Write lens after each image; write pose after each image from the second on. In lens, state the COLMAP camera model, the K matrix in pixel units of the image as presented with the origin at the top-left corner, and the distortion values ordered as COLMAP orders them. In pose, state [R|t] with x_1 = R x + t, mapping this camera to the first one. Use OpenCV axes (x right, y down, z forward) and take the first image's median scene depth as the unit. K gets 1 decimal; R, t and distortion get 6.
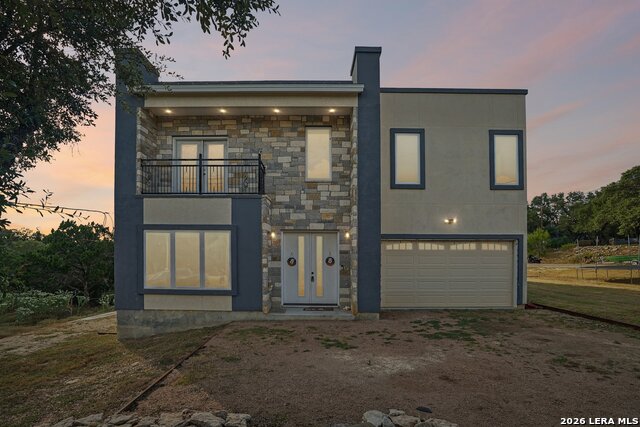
lens RADIAL K [[326.7, 0, 319.2], [0, 326.7, 247.2], [0, 0, 1]] dist [-0.032058, 0.000157]
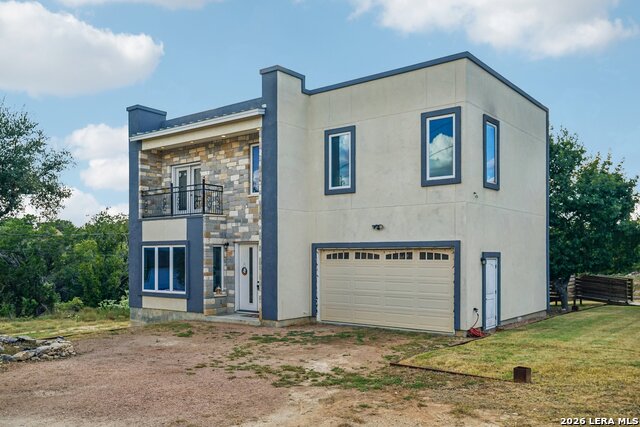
lens RADIAL K [[557.1, 0, 320.2], [0, 557.1, 234.5], [0, 0, 1]] dist [0.042144, -0.005662]
pose [[0.792839, -0.031415, -0.608621, 1.261788], [0.020399, 0.999479, -0.025017, -0.025643], [0.609089, 0.007419, 0.793067, -0.311913]]
